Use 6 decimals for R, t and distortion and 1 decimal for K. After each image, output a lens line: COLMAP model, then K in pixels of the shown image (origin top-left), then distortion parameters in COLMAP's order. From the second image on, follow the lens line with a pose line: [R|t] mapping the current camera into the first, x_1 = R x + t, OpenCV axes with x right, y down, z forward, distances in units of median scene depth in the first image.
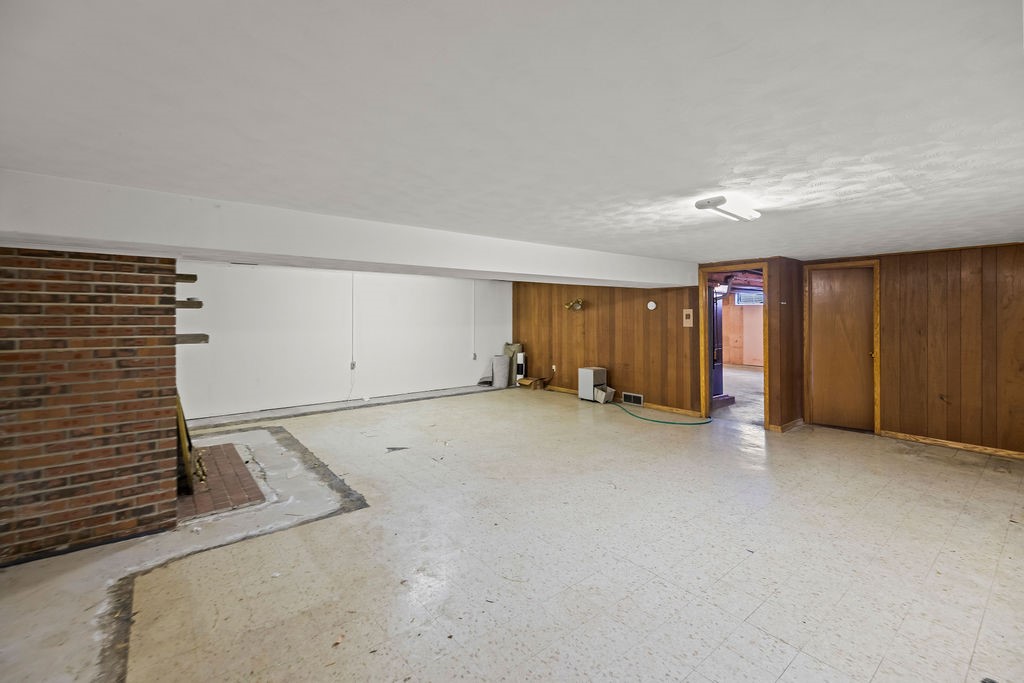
lens RADIAL K [[438.8, 0, 497.4], [0, 438.8, 316.9], [0, 0, 1]] dist [-0.005368, -0.000630]
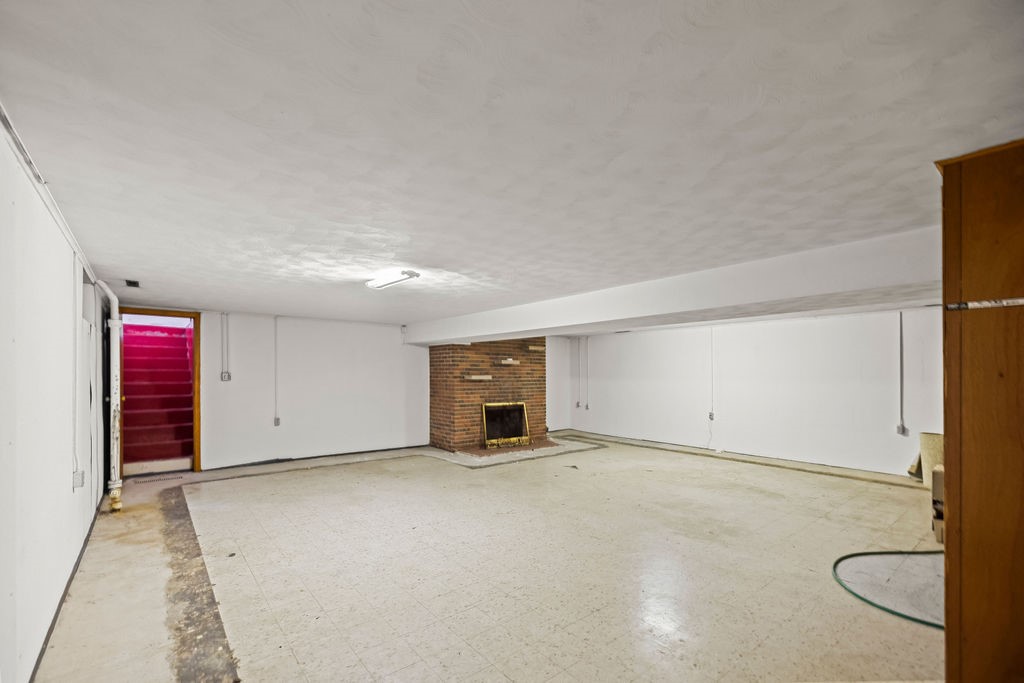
lens RADIAL K [[438.8, 0, 506.6], [0, 438.8, 371.3], [0, 0, 1]] dist [-0.005368, -0.000630]
pose [[0.033272, -0.001250, -0.999446, 1.804158], [-0.002903, 0.999995, -0.001347, 0.024251], [0.999442, 0.002946, 0.033268, 1.245881]]
